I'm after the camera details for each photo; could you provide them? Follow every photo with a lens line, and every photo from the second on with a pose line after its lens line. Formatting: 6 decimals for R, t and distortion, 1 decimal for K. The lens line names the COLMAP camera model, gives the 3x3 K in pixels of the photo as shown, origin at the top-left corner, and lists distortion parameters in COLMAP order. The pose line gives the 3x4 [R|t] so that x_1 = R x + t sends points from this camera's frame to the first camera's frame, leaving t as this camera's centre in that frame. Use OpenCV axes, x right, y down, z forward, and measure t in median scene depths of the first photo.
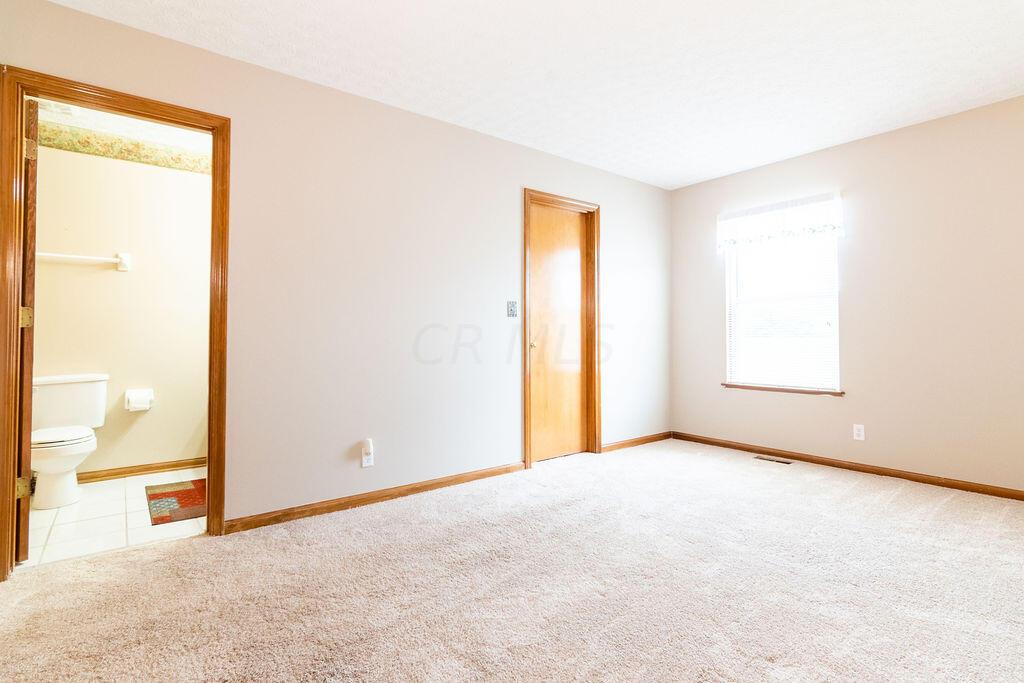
lens RADIAL K [[502.2, 0, 507.9], [0, 502.2, 325.3], [0, 0, 1]] dist [-0.002936, 0.002552]
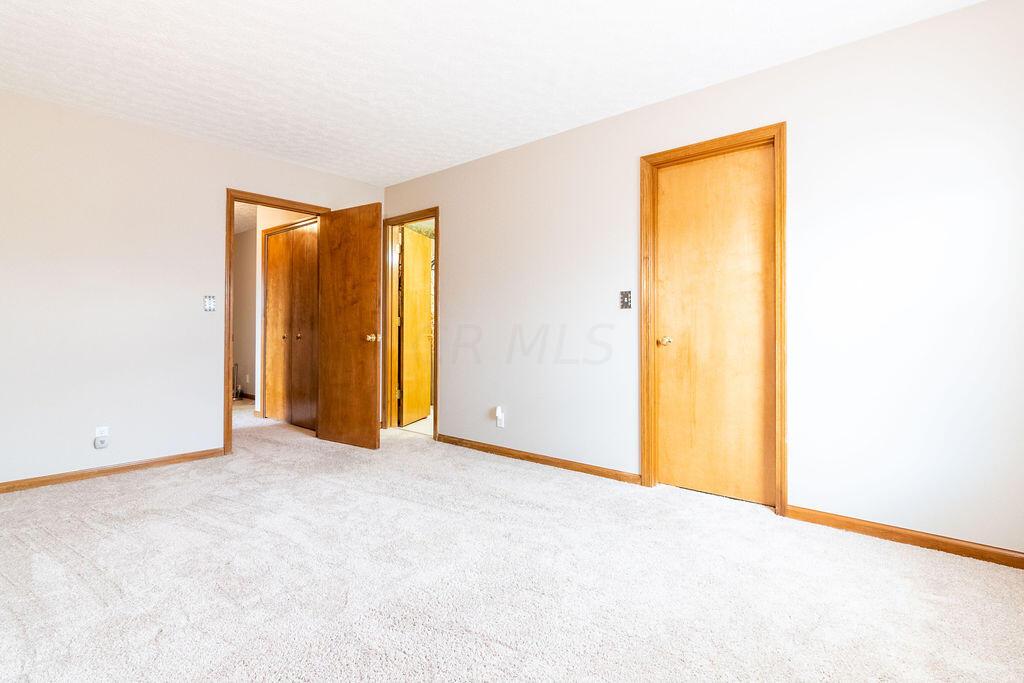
lens RADIAL K [[502.2, 0, 507.9], [0, 502.2, 325.3], [0, 0, 1]] dist [-0.002936, 0.002552]
pose [[0.195027, -0.006417, -0.980777, 0.837723], [0.023957, 0.999711, -0.001777, 0.009134], [0.980505, -0.023150, 0.195125, 0.613787]]
